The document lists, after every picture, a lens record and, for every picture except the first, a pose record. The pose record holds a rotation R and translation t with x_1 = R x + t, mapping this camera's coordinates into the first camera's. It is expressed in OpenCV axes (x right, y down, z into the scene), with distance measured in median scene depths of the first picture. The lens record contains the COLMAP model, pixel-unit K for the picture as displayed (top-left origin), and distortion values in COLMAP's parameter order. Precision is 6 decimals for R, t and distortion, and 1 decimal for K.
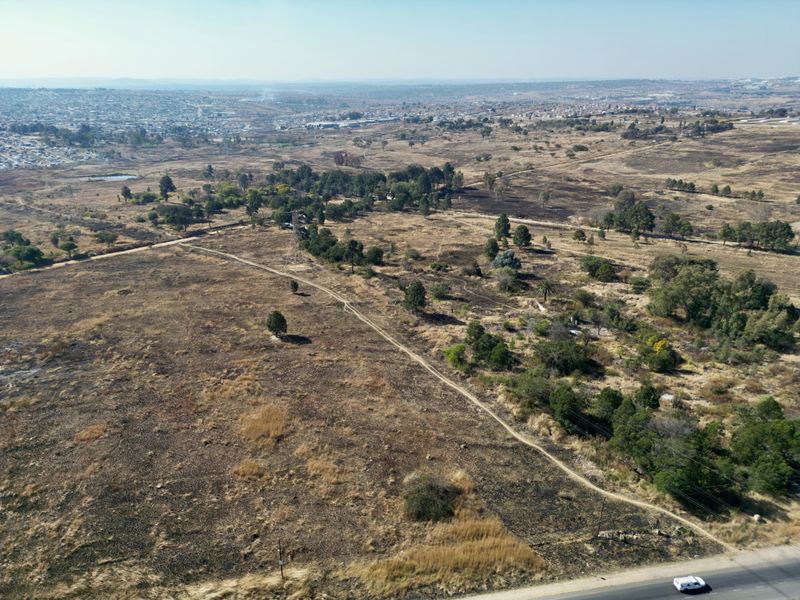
lens RADIAL K [[560.4, 0, 400.0], [0, 560.4, 300.0], [0, 0, 1]] dist [0.073956, -0.075490]
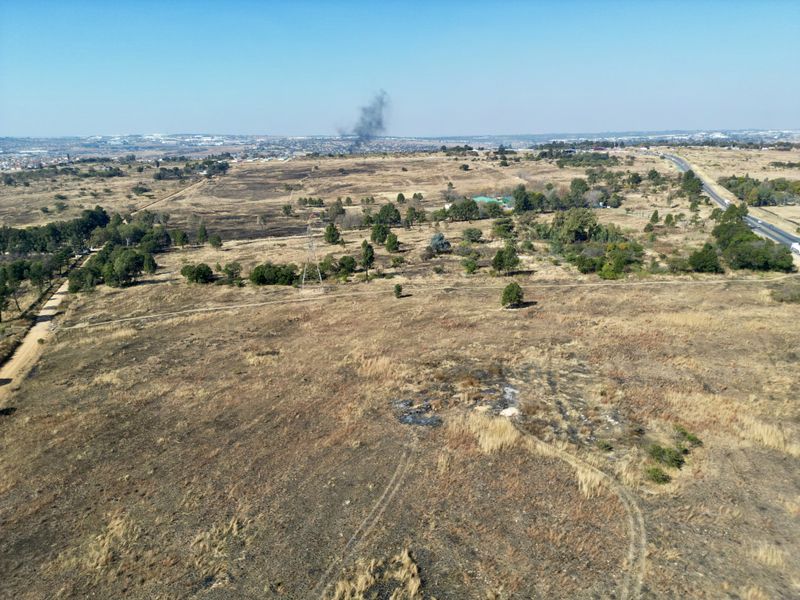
lens RADIAL K [[560.4, 0, 400.0], [0, 560.4, 300.0], [0, 0, 1]] dist [0.073956, -0.075490]
pose [[0.525572, -0.244549, 0.814843, -0.293995], [0.318966, 0.944572, 0.077751, -0.024619], [-0.788692, 0.219043, 0.574443, 0.135928]]
